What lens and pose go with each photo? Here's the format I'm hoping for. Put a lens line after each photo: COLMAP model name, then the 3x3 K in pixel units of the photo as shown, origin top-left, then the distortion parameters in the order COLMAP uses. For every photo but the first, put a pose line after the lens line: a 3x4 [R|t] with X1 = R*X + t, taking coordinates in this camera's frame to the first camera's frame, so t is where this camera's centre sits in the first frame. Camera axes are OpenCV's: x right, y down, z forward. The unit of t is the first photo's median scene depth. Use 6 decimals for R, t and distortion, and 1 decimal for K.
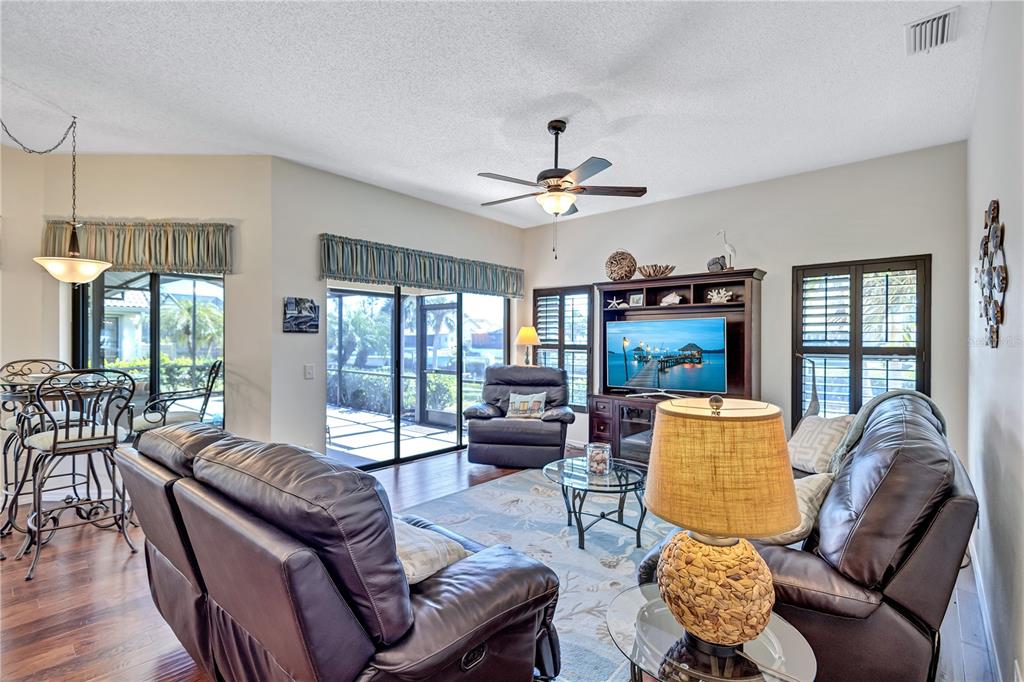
lens RADIAL K [[469.9, 0, 513.3], [0, 469.9, 340.6], [0, 0, 1]] dist [0.003247, 0.001260]
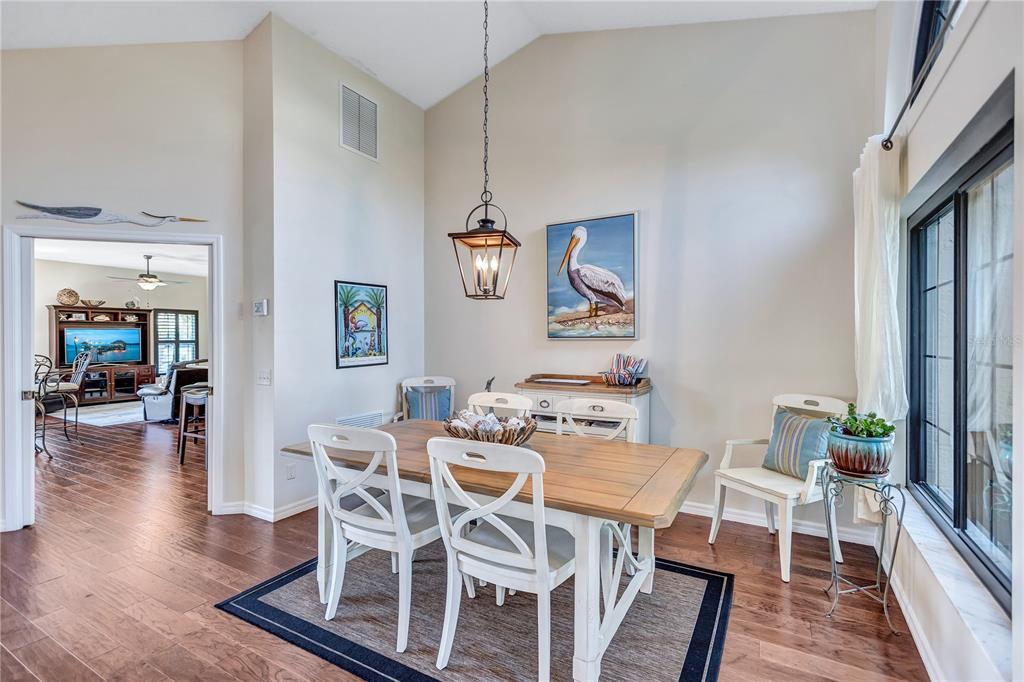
lens RADIAL K [[469.9, 0, 513.7], [0, 469.9, 342.9], [0, 0, 1]] dist [0.003247, 0.001260]
pose [[-0.206216, -0.012912, 0.978421, -2.214212], [0.002353, 0.999903, 0.013692, -0.004007], [-0.978504, 0.005125, -0.206165, -0.344446]]
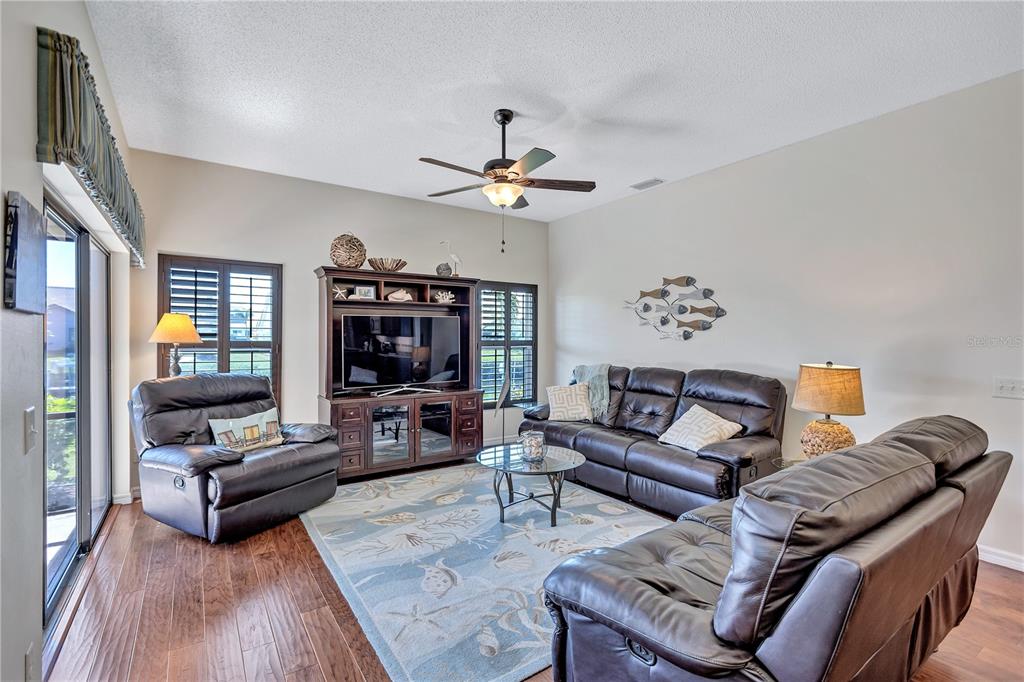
lens RADIAL K [[469.9, 0, 512.2], [0, 469.9, 340.9], [0, 0, 1]] dist [0.003247, 0.001260]
pose [[0.250398, -0.010022, 0.968091, -0.644135], [-0.002307, 0.999937, 0.010949, -0.001575], [-0.968140, -0.004975, 0.250359, 0.564040]]
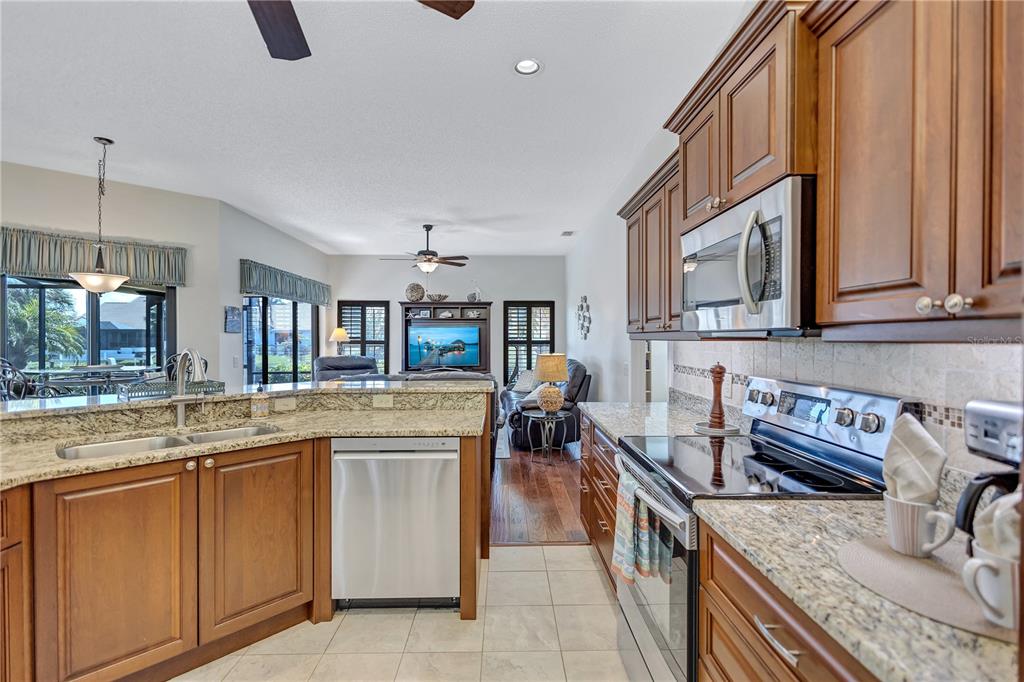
lens RADIAL K [[469.9, 0, 503.8], [0, 469.9, 337.6], [0, 0, 1]] dist [0.003247, 0.001260]
pose [[0.747205, -0.001603, 0.664591, -0.733283], [0.001765, 0.999998, 0.000427, -0.001264], [-0.664591, 0.000854, 0.747207, -0.497935]]
